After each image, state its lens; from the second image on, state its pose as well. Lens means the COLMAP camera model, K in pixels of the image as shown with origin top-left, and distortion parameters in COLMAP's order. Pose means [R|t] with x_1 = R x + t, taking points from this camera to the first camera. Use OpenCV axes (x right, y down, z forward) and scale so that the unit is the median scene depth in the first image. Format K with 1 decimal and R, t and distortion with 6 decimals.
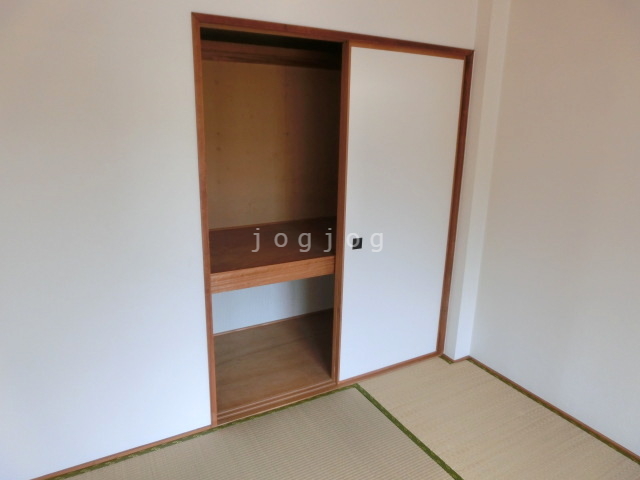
lens RADIAL K [[445.0, 0, 320.0], [0, 445.0, 240.0], [0, 0, 1]] dist [-0.056304, 0.053568]
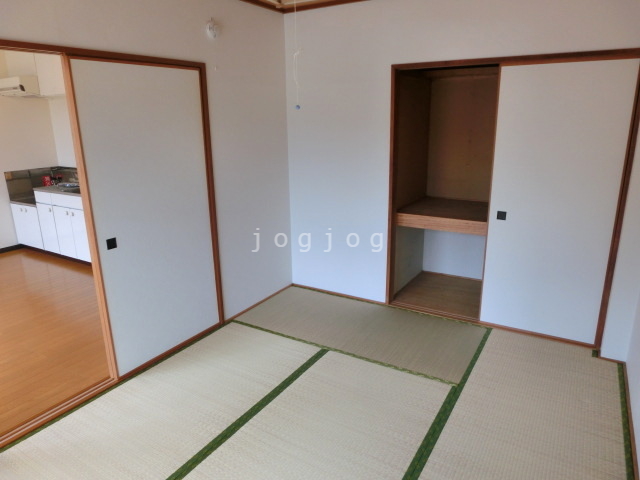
lens RADIAL K [[445.0, 0, 320.0], [0, 445.0, 240.0], [0, 0, 1]] dist [-0.056304, 0.053568]
pose [[0.494074, 0.210810, -0.843475, 0.868794], [-0.207789, 0.970675, 0.120886, 0.029800], [0.844224, 0.115538, 0.523389, -0.104835]]
